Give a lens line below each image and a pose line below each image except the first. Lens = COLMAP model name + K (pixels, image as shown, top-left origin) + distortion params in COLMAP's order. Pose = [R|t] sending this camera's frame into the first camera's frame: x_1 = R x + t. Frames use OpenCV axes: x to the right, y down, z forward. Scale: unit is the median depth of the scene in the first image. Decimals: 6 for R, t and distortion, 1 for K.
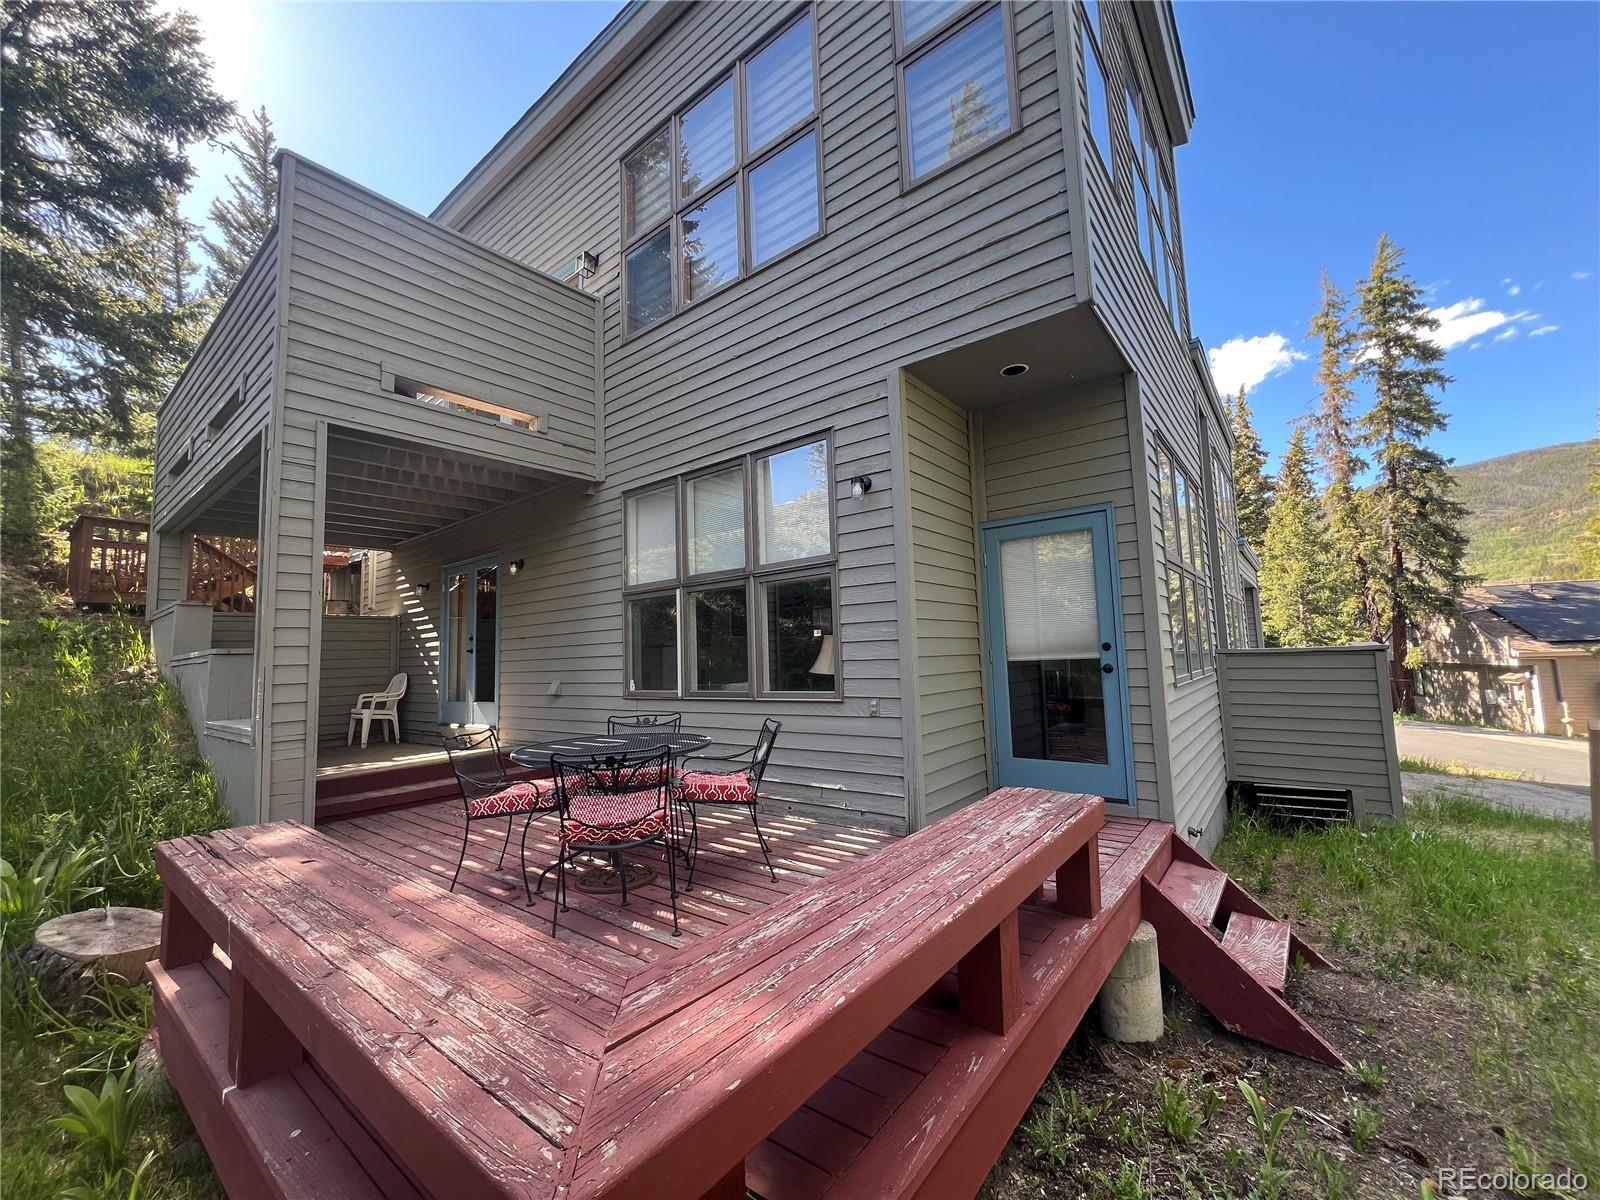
lens RADIAL K [[628.0, 0, 803.2], [0, 628.0, 597.9], [0, 0, 1]] dist [-0.001151, 0.000006]
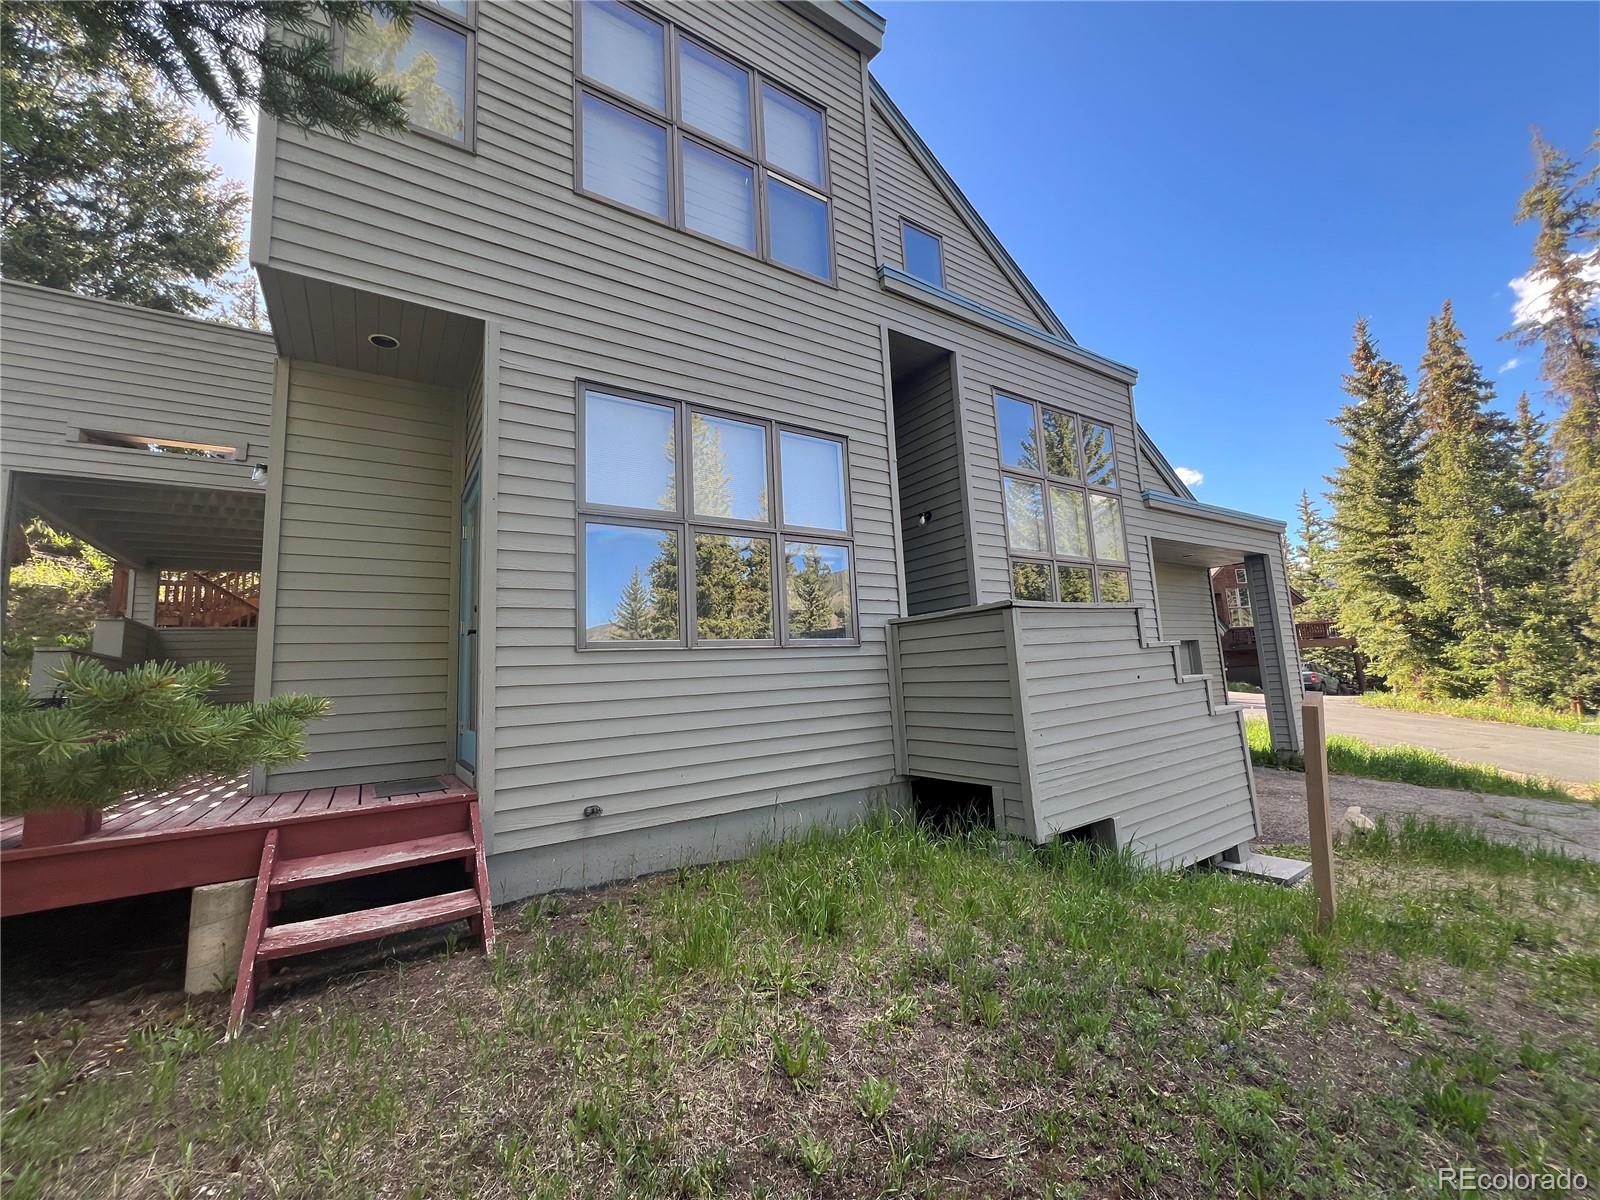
lens RADIAL K [[628.0, 0, 812.2], [0, 628.0, 602.0], [0, 0, 1]] dist [-0.001151, 0.000006]
pose [[0.954474, -0.053198, -0.293513, 0.256836], [0.048066, 0.998539, -0.024675, 0.023444], [0.294397, 0.009444, 0.955637, 0.048331]]
